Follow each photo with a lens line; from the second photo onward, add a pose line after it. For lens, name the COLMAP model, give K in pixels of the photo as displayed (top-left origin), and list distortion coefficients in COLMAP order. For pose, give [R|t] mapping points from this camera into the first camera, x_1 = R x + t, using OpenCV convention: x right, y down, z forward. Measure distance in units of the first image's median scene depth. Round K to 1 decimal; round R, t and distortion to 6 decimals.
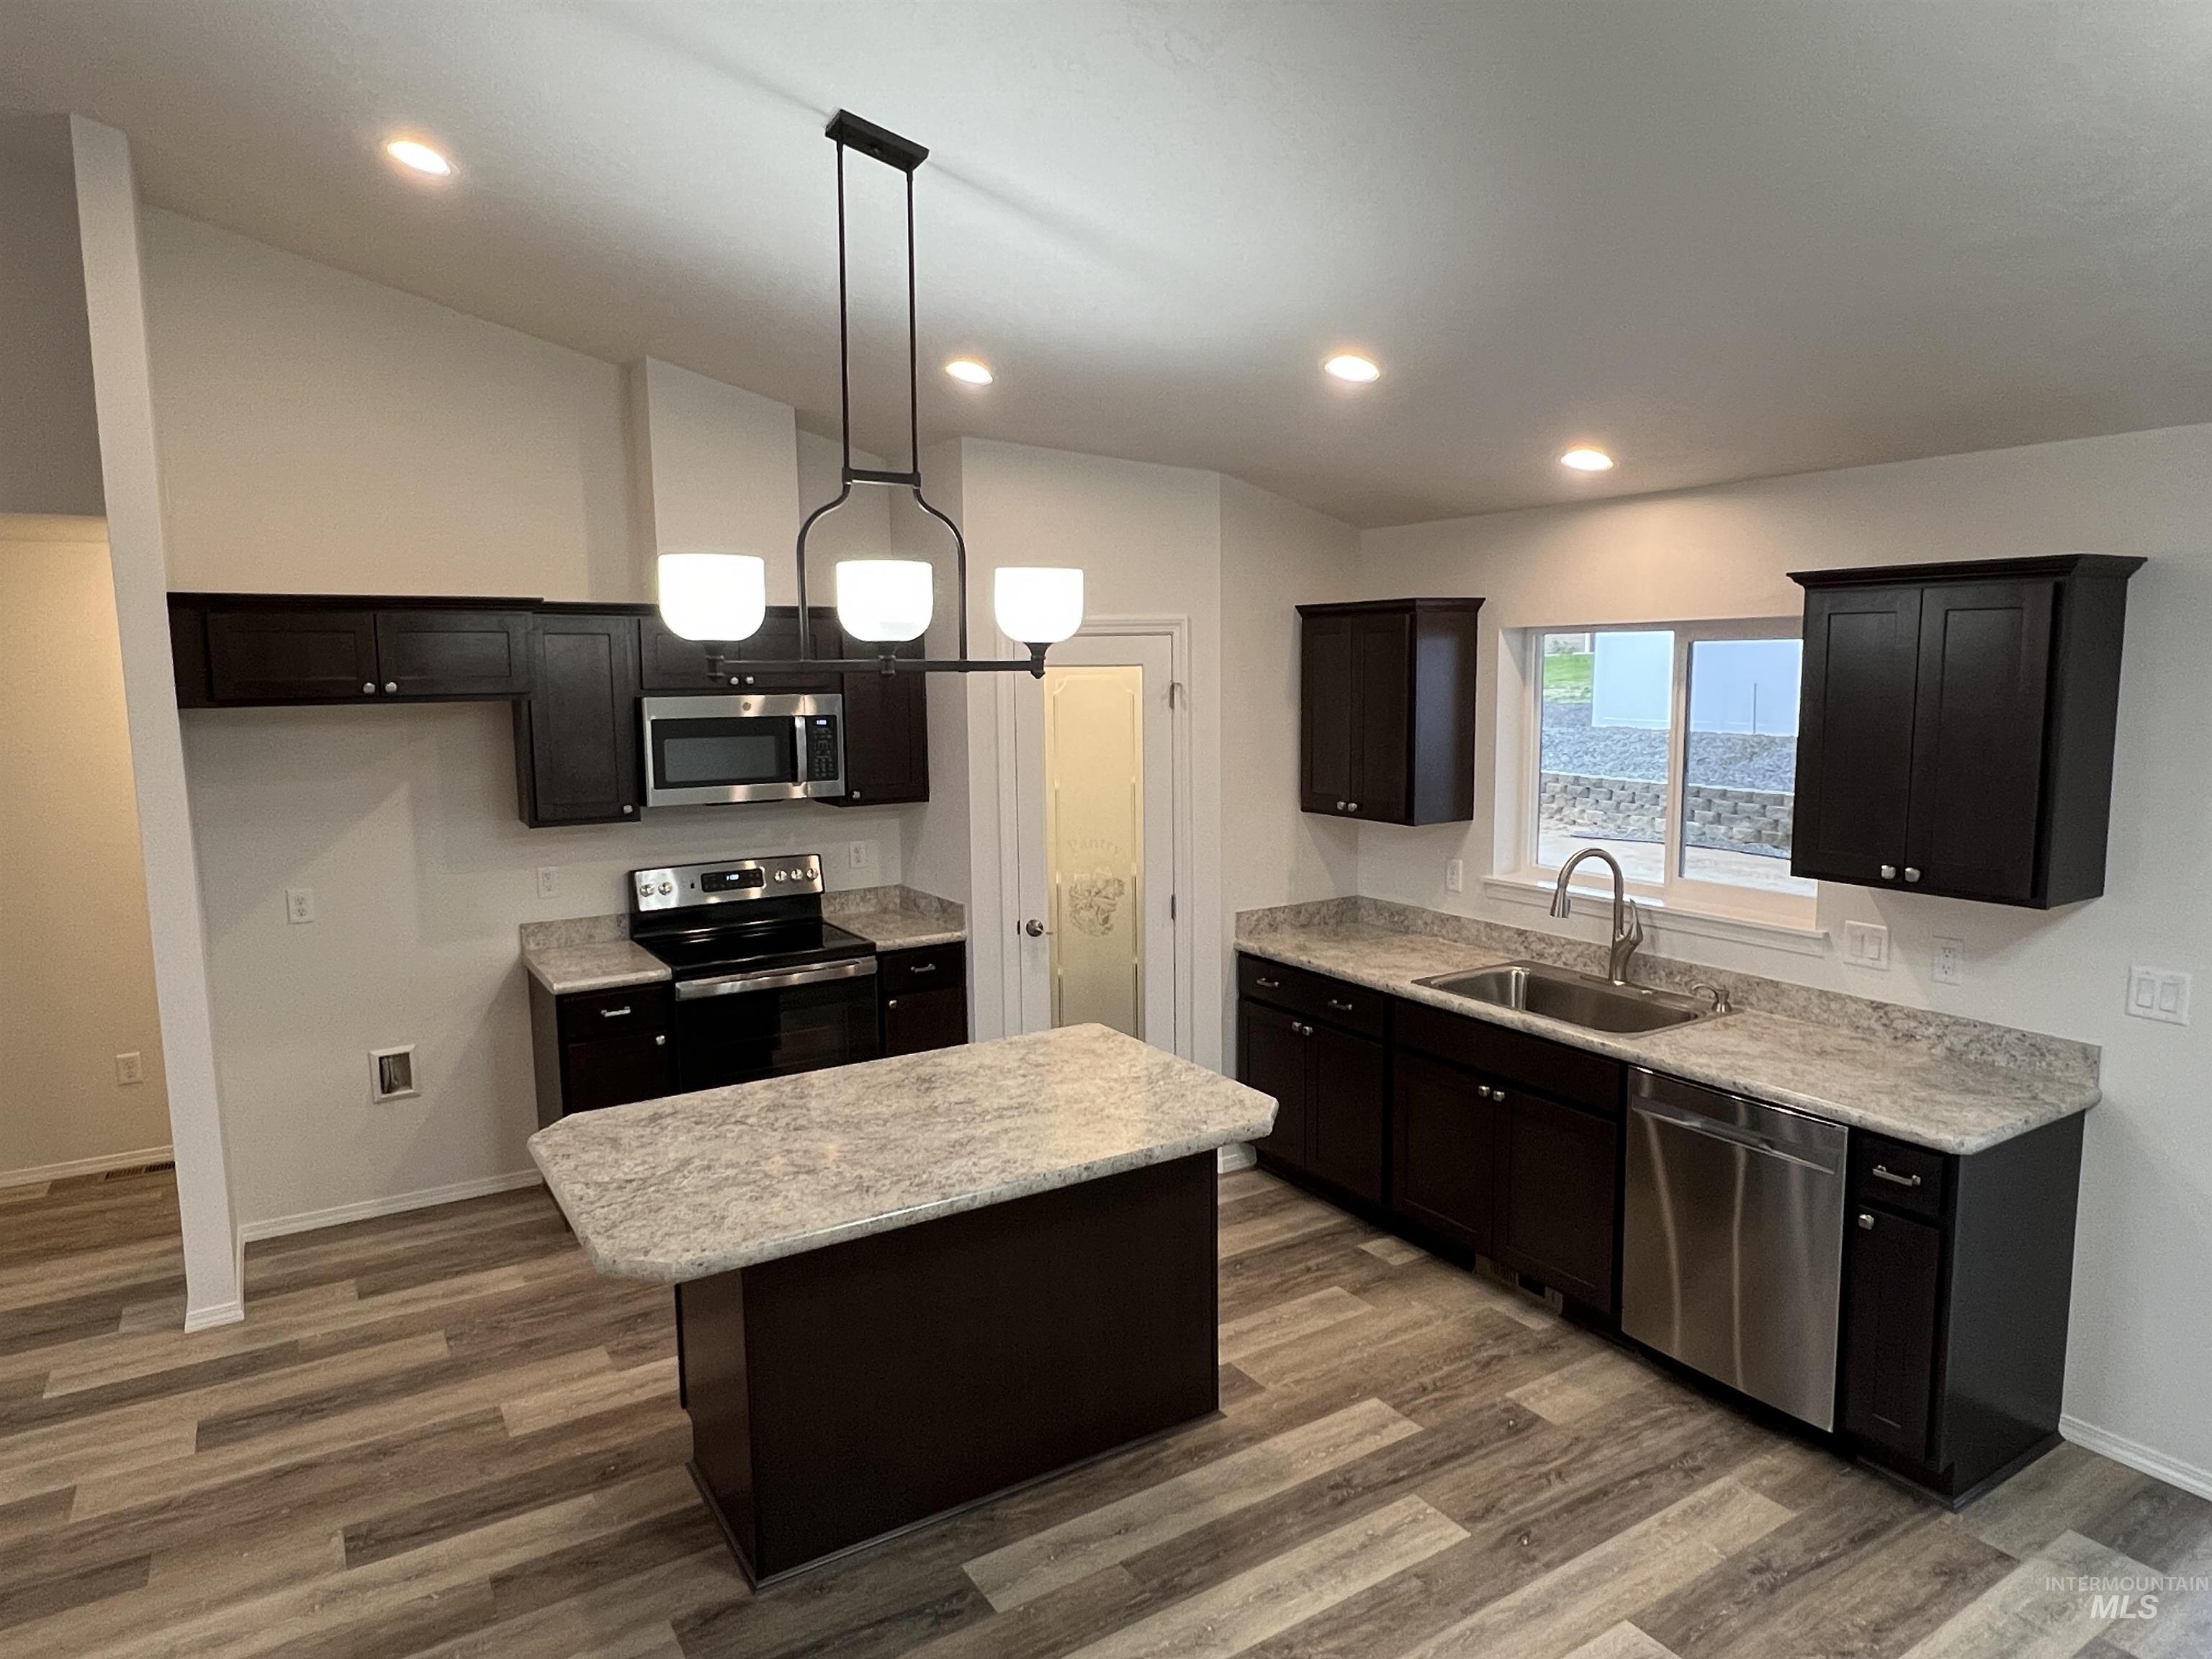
lens RADIAL K [[1342.1, 0, 1107.0], [0, 1342.1, 831.5], [0, 0, 1]] dist [-0.004825, 0.001342]
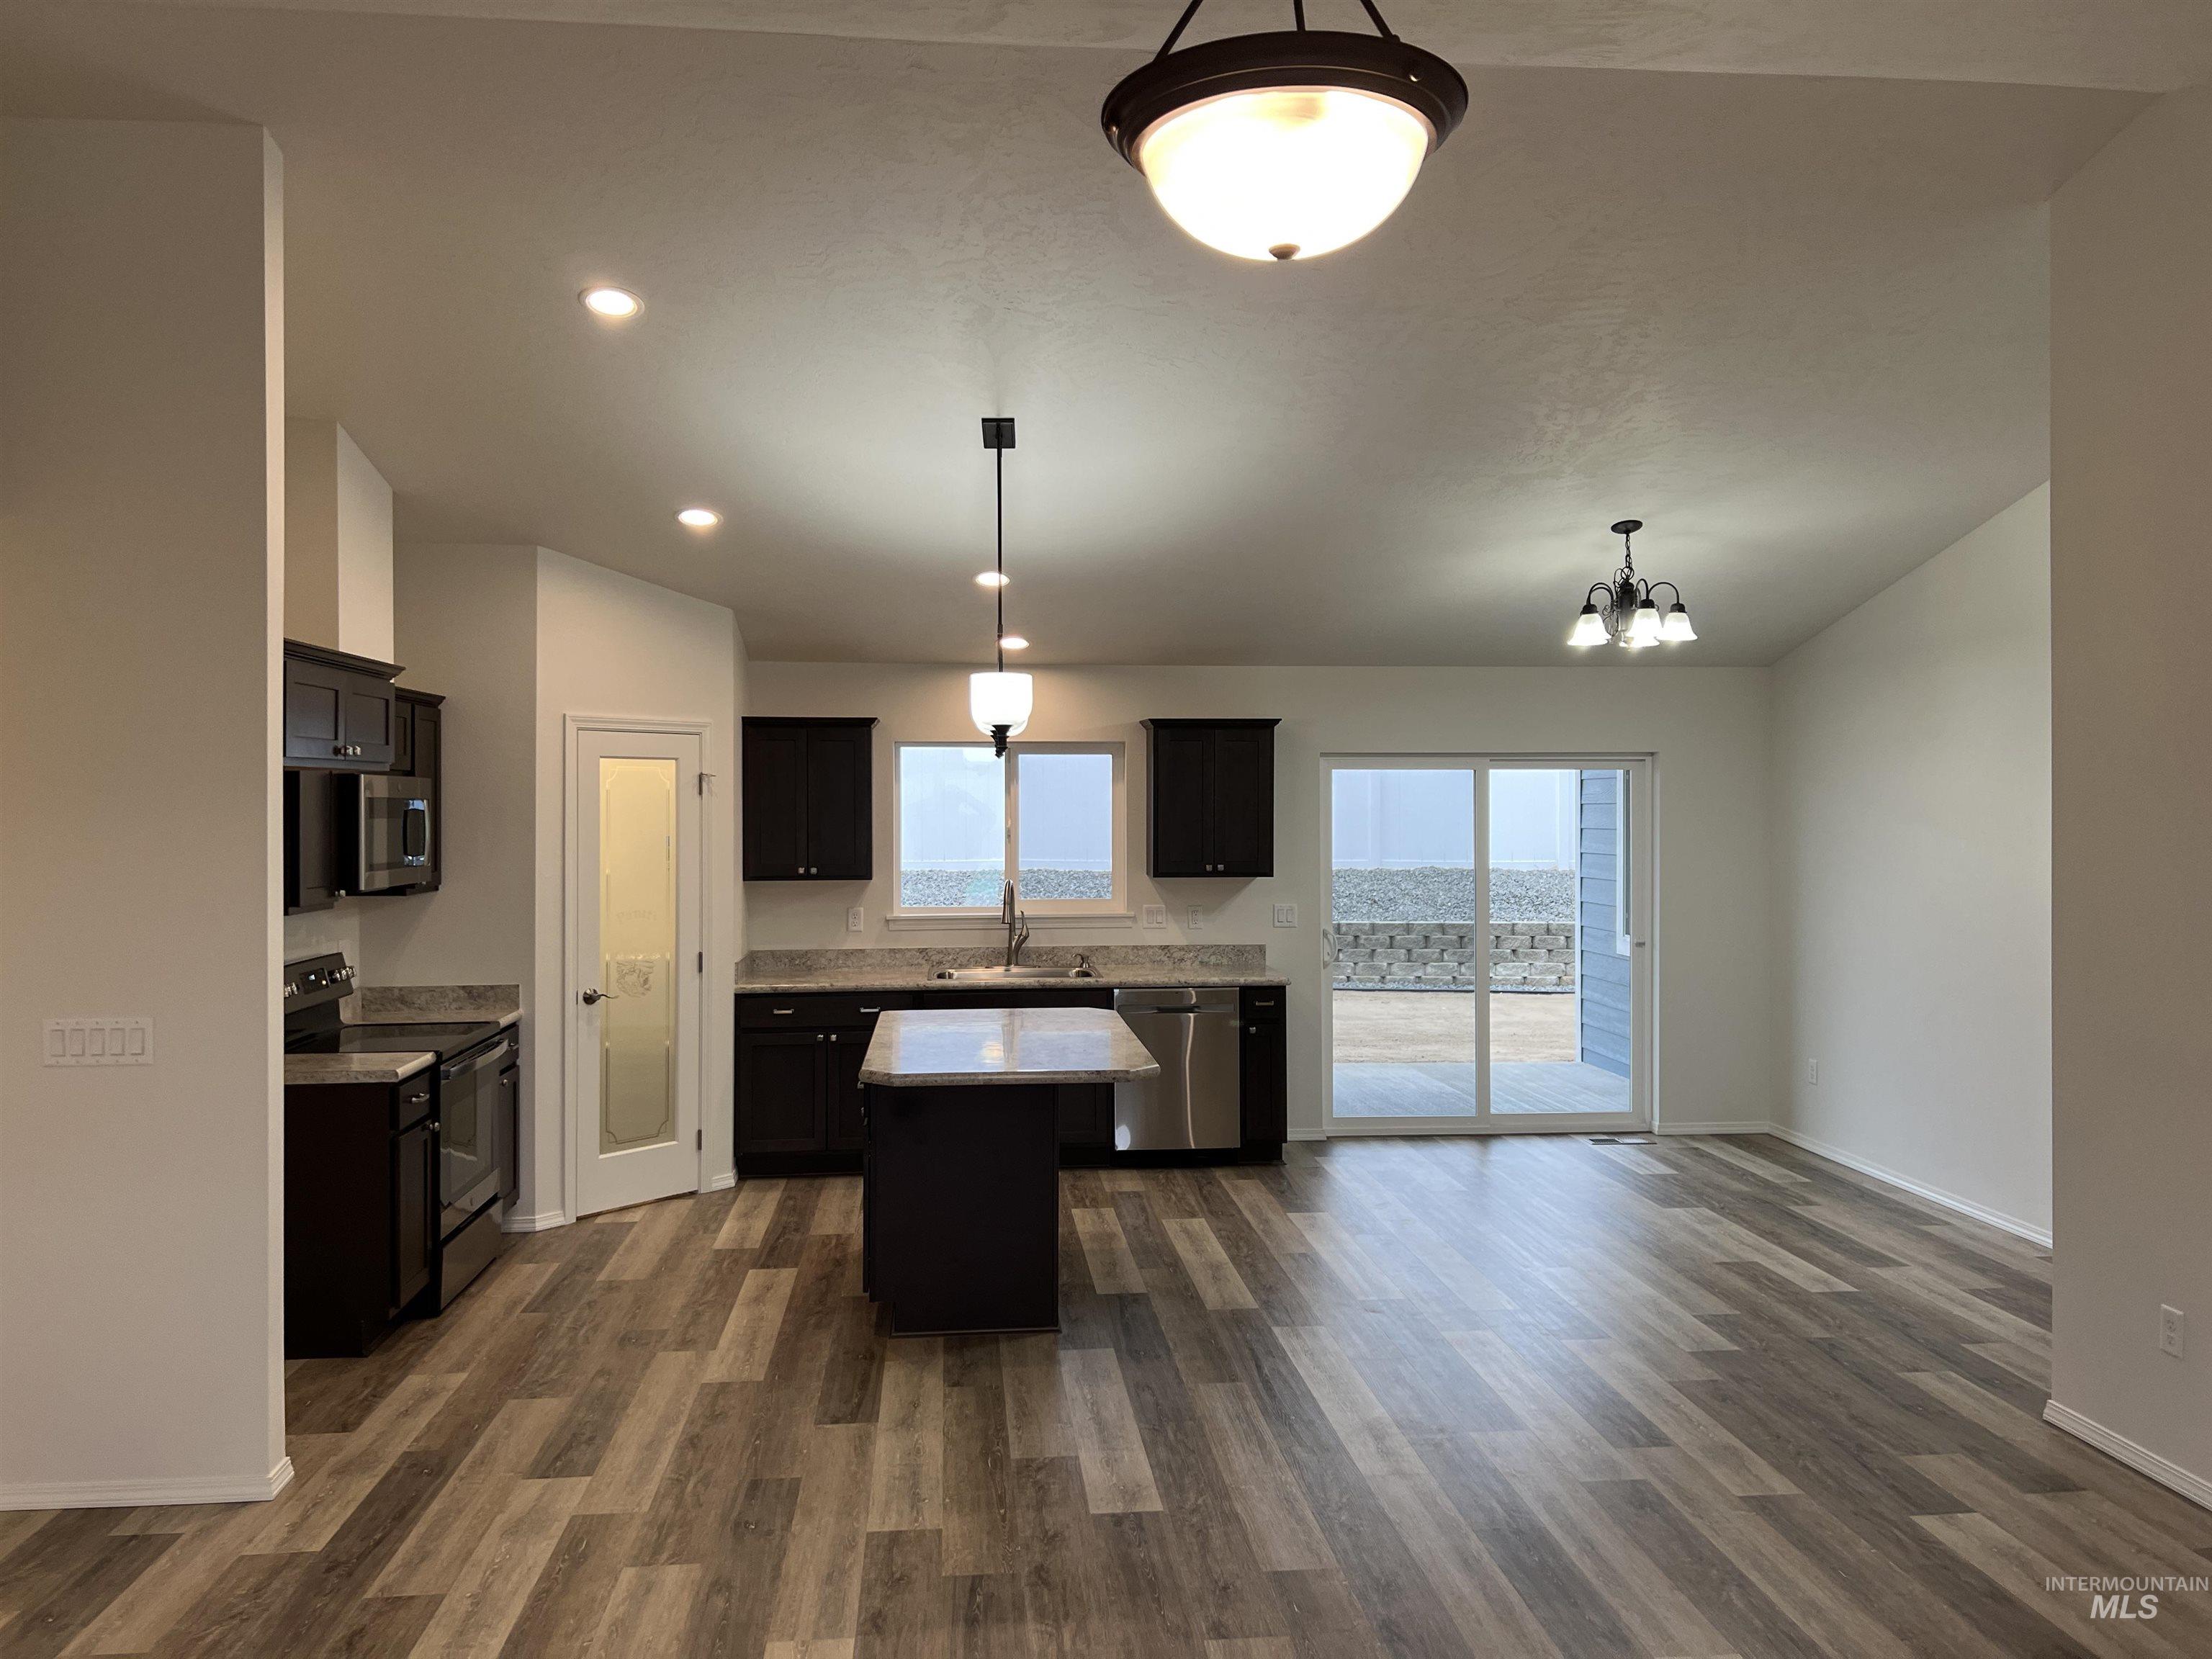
lens RADIAL K [[1671.5, 0, 1106.0], [0, 1671.5, 817.5], [0, 0, 1]] dist [-0.051652, -0.007857]
pose [[0.450066, -0.003139, 0.892990, -1.501705], [0.109371, 0.992659, -0.051633, 0.060144], [-0.886273, 0.120906, 0.447105, 0.010066]]
